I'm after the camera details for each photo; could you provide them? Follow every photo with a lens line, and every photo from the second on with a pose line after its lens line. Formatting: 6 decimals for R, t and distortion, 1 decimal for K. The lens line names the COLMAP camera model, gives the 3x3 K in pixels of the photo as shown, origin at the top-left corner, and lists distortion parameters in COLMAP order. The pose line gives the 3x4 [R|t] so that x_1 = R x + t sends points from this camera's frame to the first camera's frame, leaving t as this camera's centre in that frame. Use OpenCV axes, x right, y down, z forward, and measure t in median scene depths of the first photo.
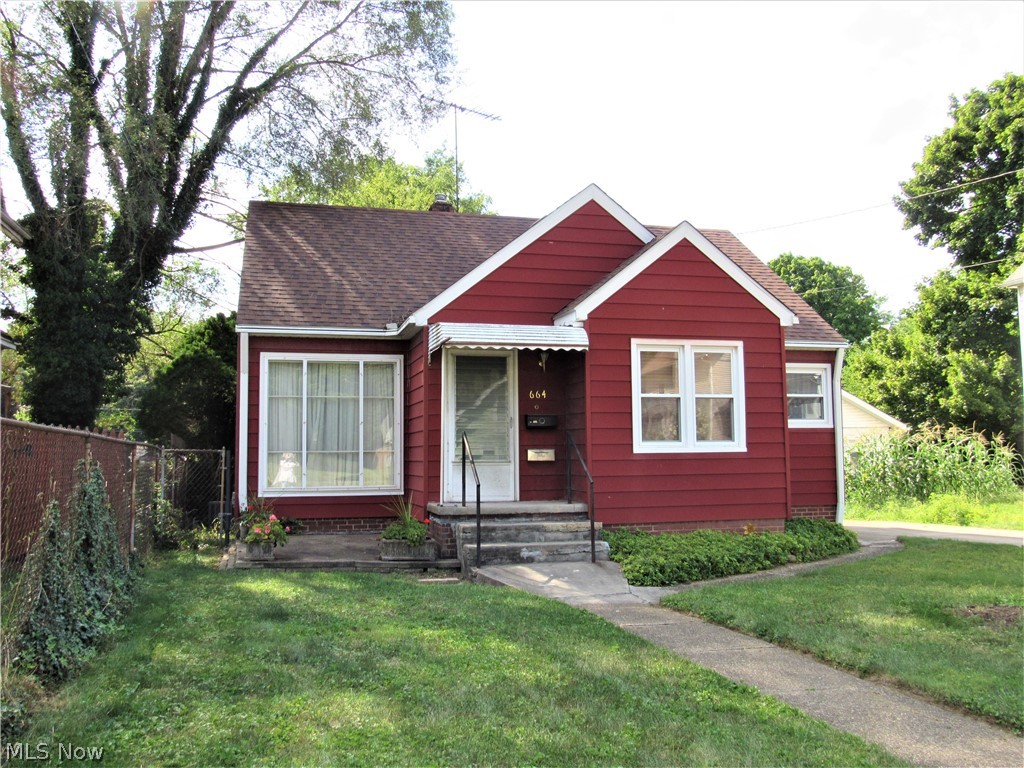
lens RADIAL K [[896.5, 0, 512.9], [0, 896.5, 387.4], [0, 0, 1]] dist [-0.020130, -0.004871]
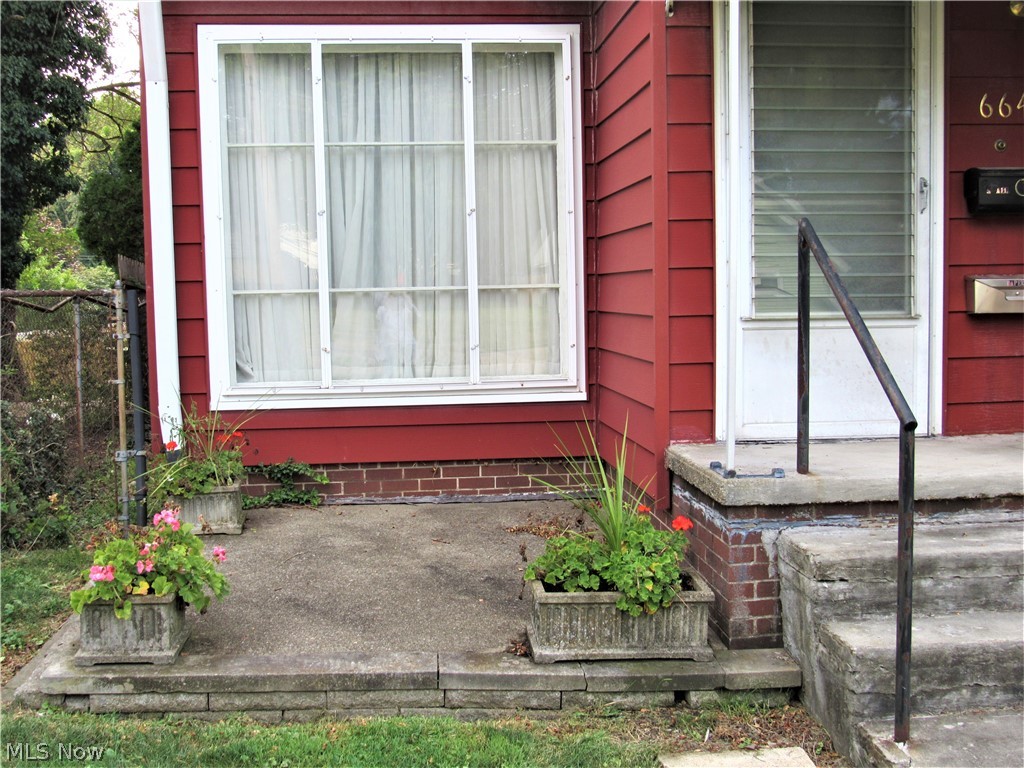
lens RADIAL K [[1147.9, 0, 509.5], [0, 1147.9, 385.2], [0, 0, 1]] dist [-0.077488, 0.000000]
pose [[0.986722, 0.003243, -0.162386, -0.078336], [0.023014, 0.986921, 0.159553, 0.036654], [0.160779, -0.161171, 0.973742, 0.544141]]
